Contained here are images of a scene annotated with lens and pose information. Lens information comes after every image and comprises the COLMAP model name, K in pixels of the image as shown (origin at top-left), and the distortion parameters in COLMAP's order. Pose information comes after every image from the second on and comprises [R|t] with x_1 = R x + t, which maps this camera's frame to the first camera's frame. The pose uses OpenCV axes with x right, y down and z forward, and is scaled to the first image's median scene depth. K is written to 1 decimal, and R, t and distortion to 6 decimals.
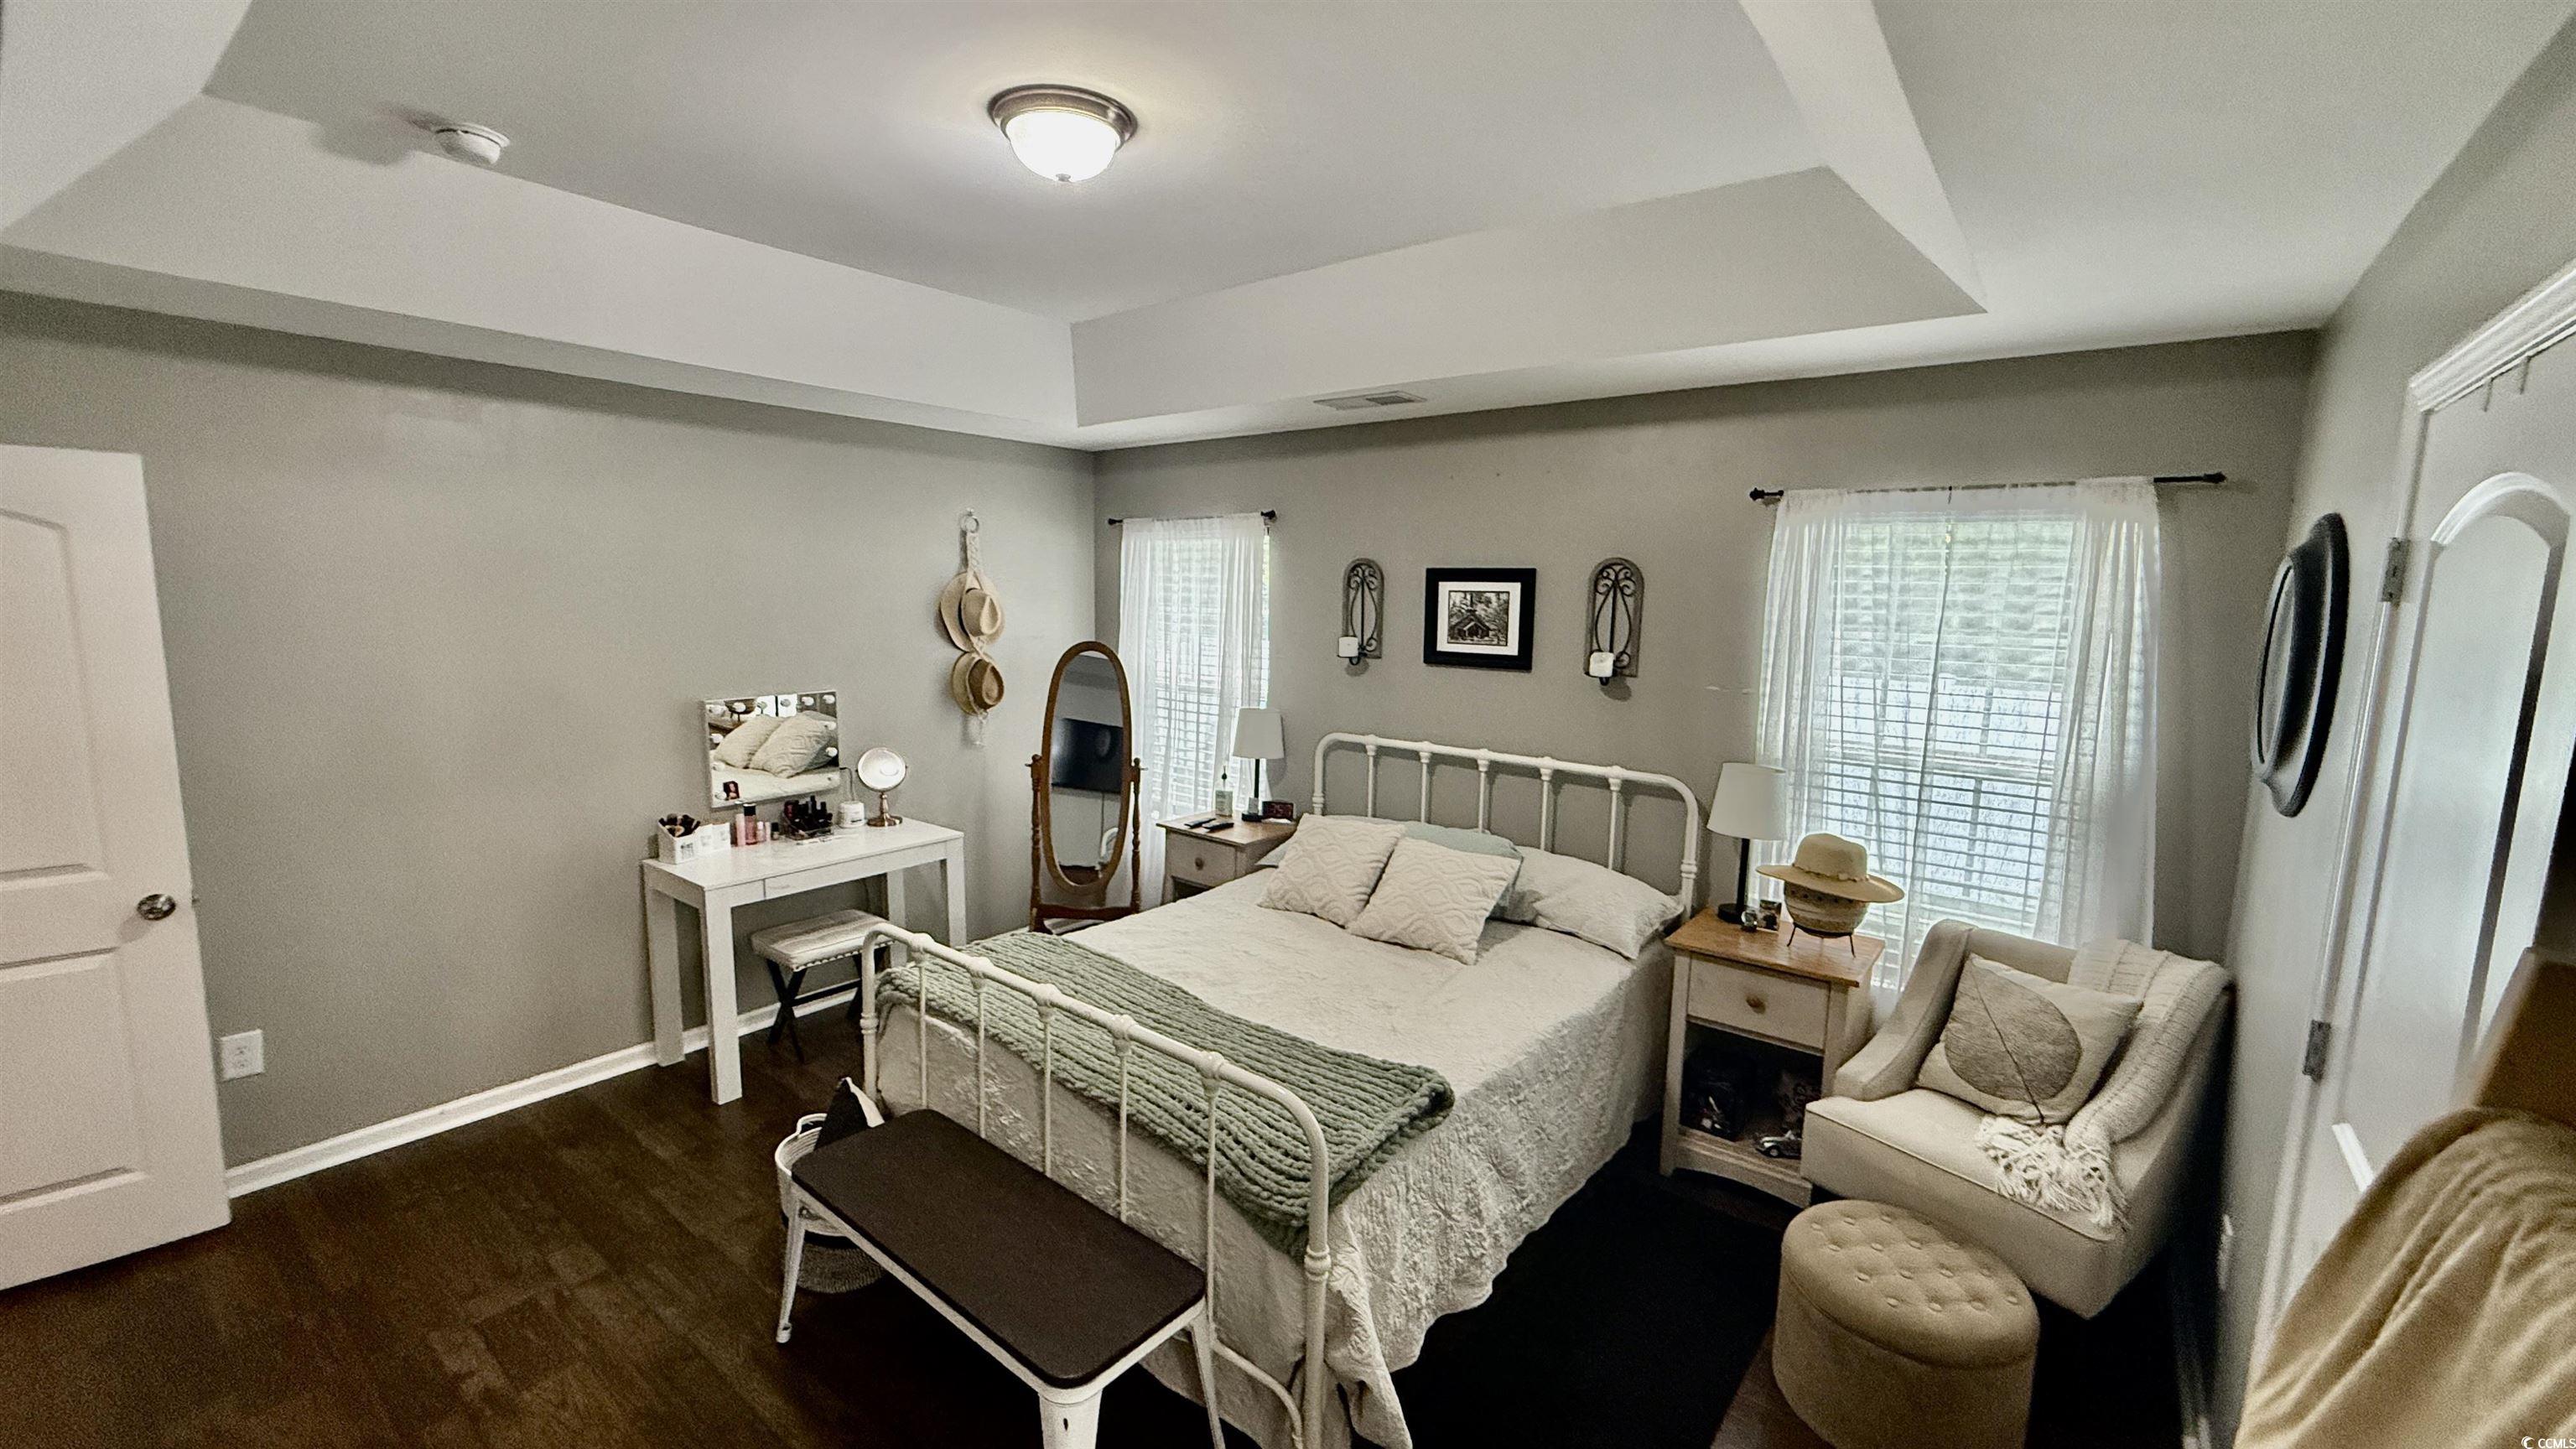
lens RADIAL K [[1025.5, 0, 1286.2], [0, 1025.5, 728.7], [0, 0, 1]] dist [0.001244, -0.000595]
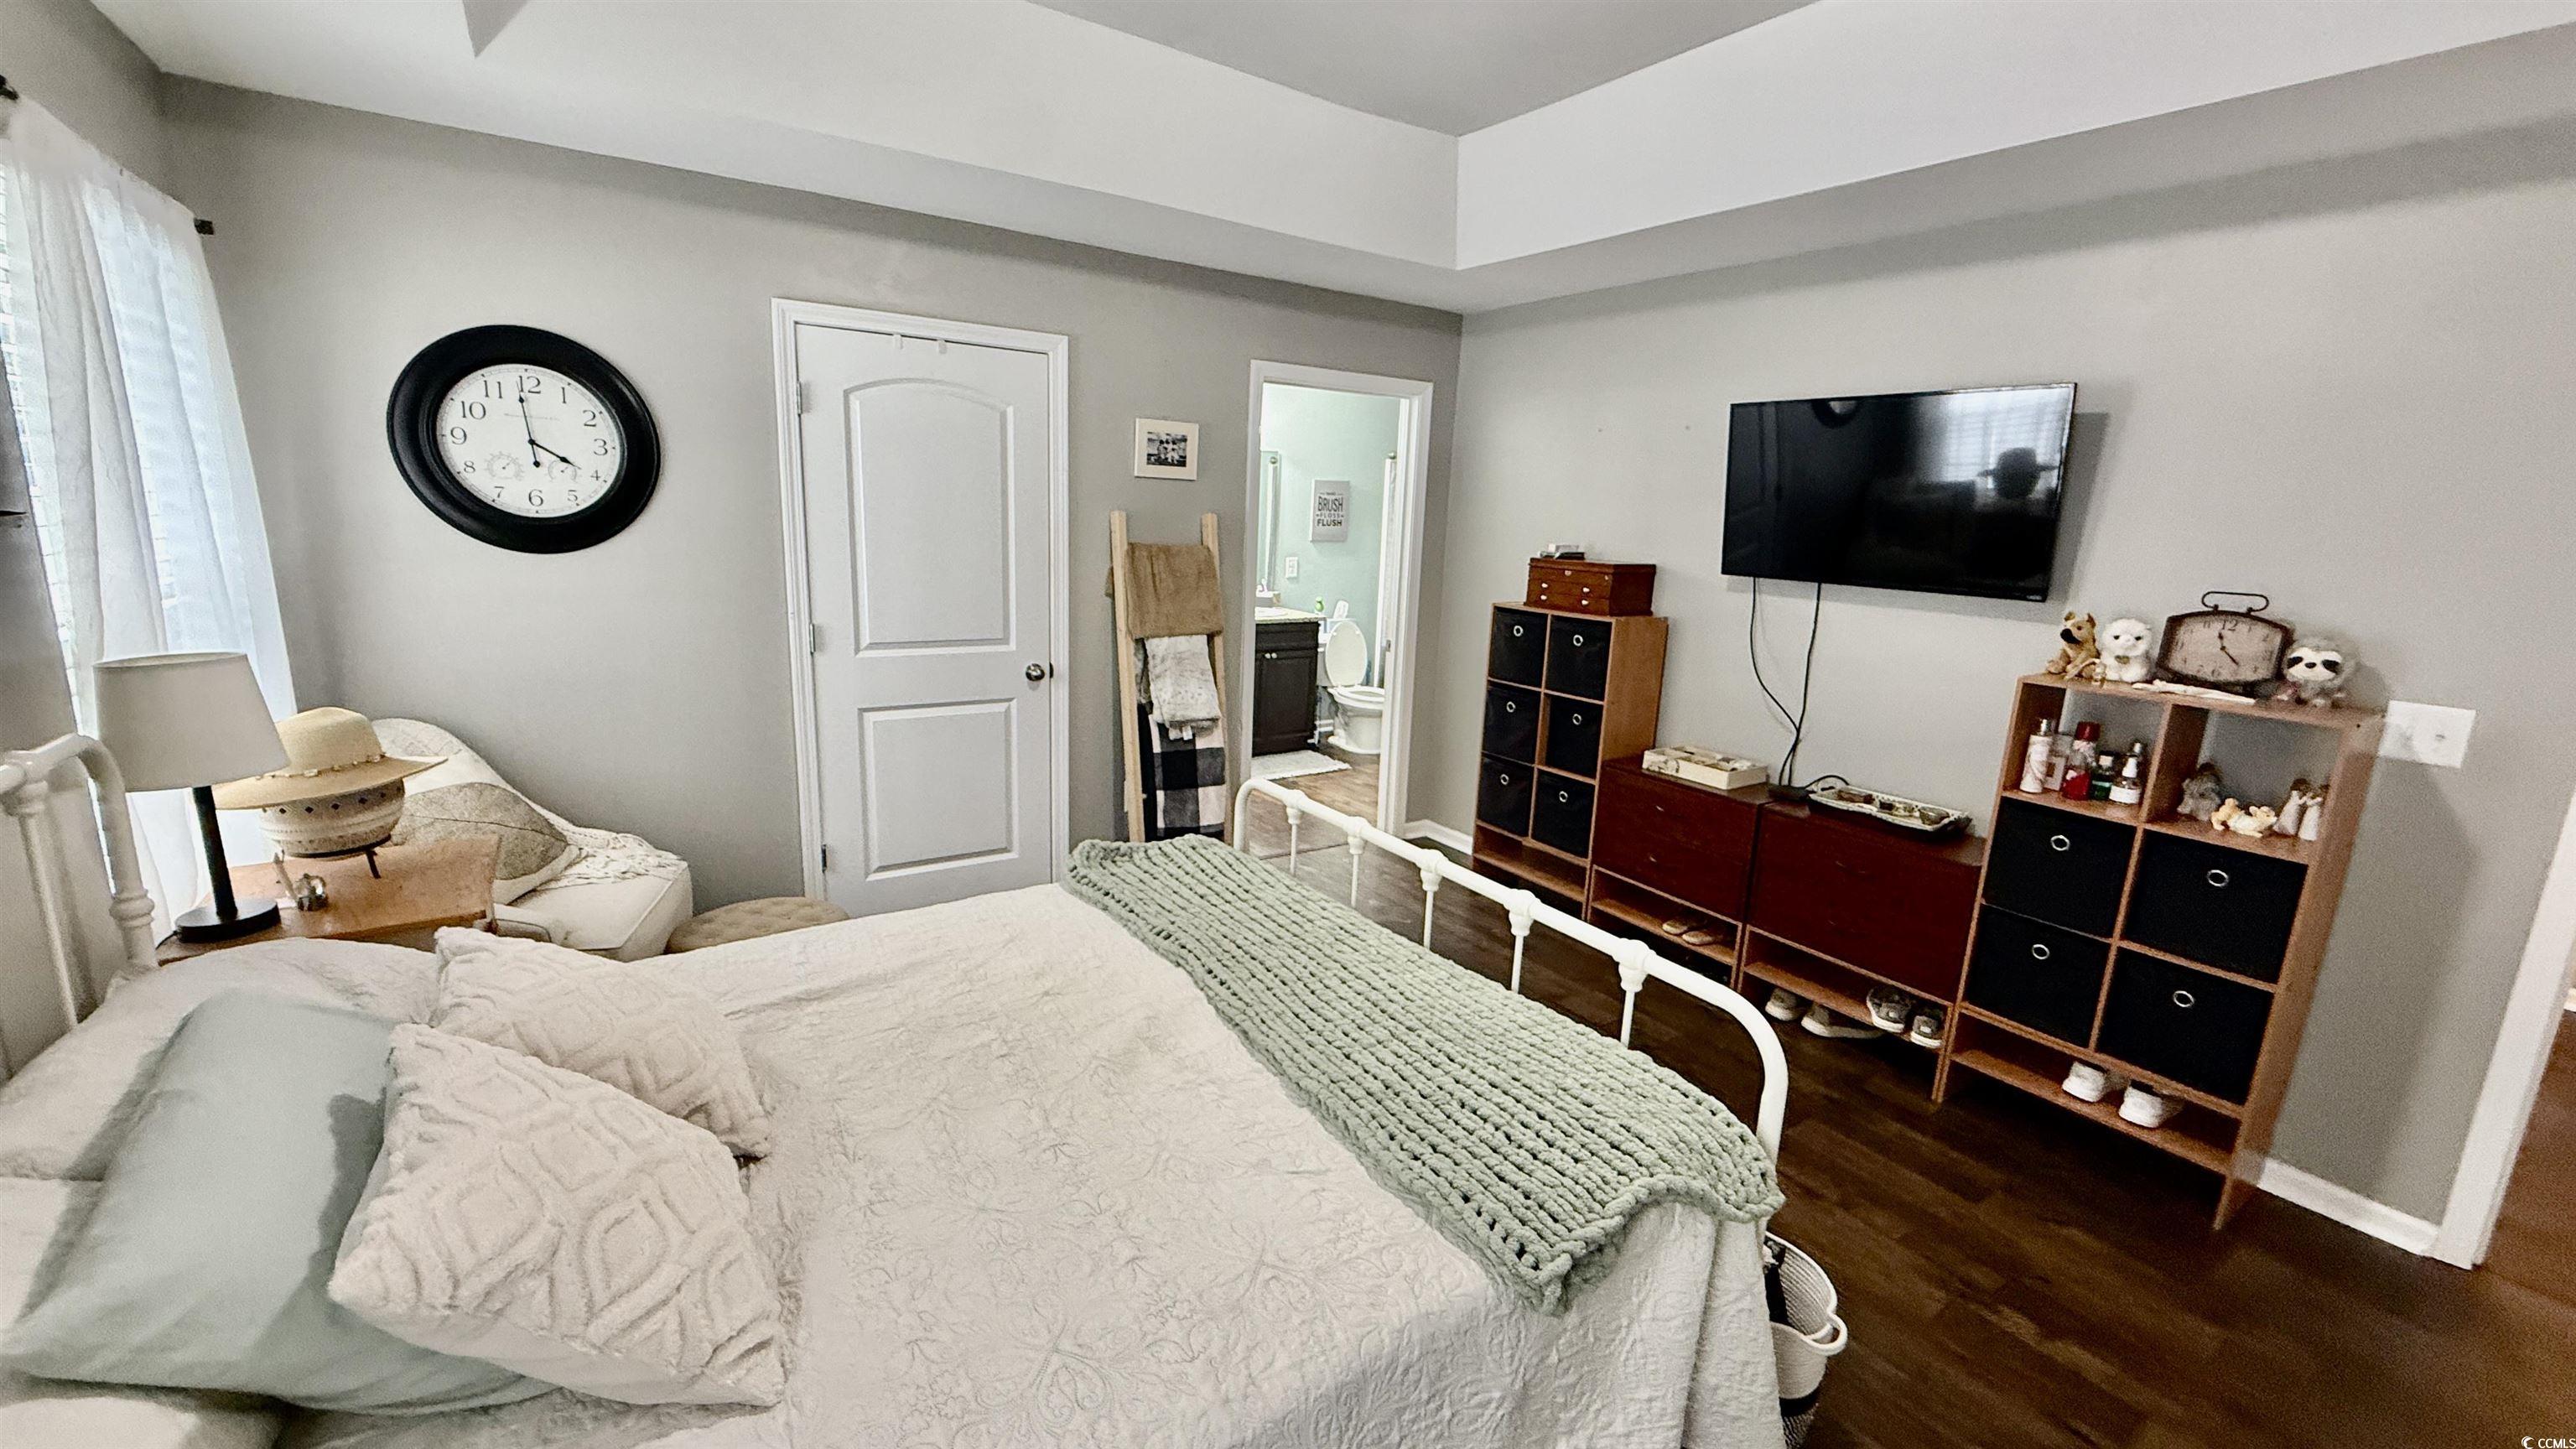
lens RADIAL K [[1025.5, 0, 1281.8], [0, 1025.5, 718.3], [0, 0, 1]] dist [0.001244, -0.000595]
pose [[-0.952839, -0.119053, 0.279150, -0.205803], [-0.018012, 0.940402, 0.339587, -0.104713], [-0.302942, 0.318543, -0.898196, 1.096755]]
